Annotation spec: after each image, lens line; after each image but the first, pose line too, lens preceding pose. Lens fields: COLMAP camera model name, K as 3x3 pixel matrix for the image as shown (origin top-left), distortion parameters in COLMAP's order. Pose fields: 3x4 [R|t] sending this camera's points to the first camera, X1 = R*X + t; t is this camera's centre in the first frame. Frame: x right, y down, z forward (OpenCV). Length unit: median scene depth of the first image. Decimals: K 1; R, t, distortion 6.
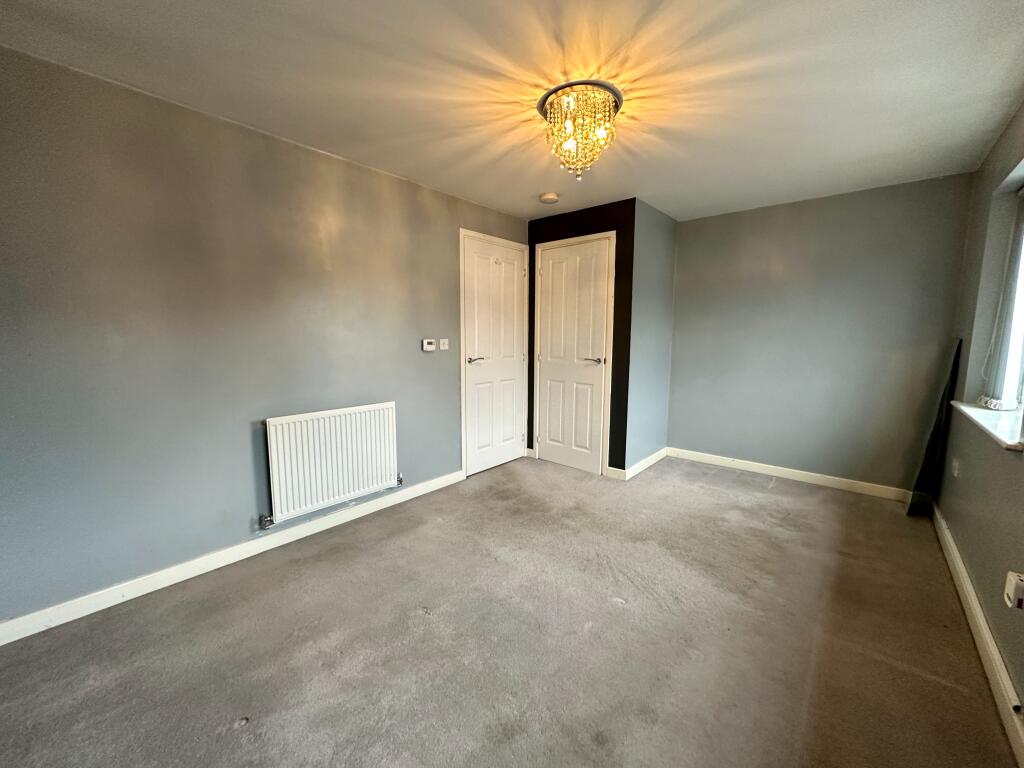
lens RADIAL K [[410.6, 0, 512.7], [0, 410.6, 383.3], [0, 0, 1]] dist [-0.001063, -0.000072]
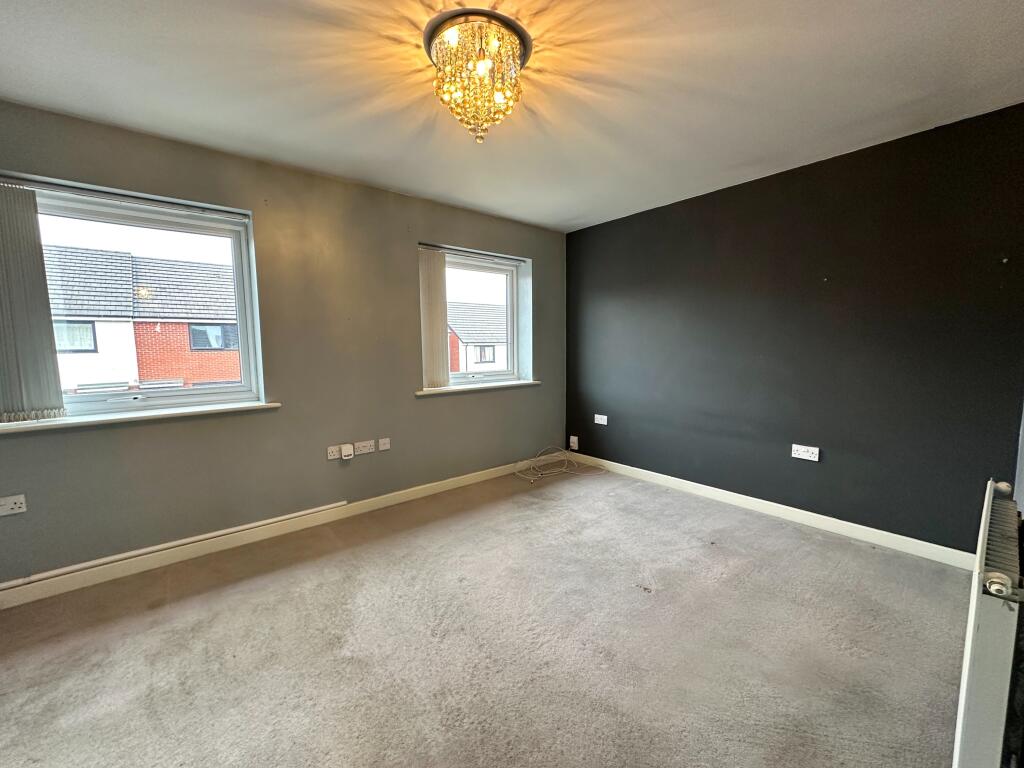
lens RADIAL K [[410.6, 0, 512.7], [0, 410.6, 383.3], [0, 0, 1]] dist [-0.001063, -0.000072]
pose [[-0.986407, -0.009242, 0.164061, -0.035341], [0.028057, 0.974283, 0.223574, -0.200672], [-0.161908, 0.225138, -0.960780, 1.712502]]
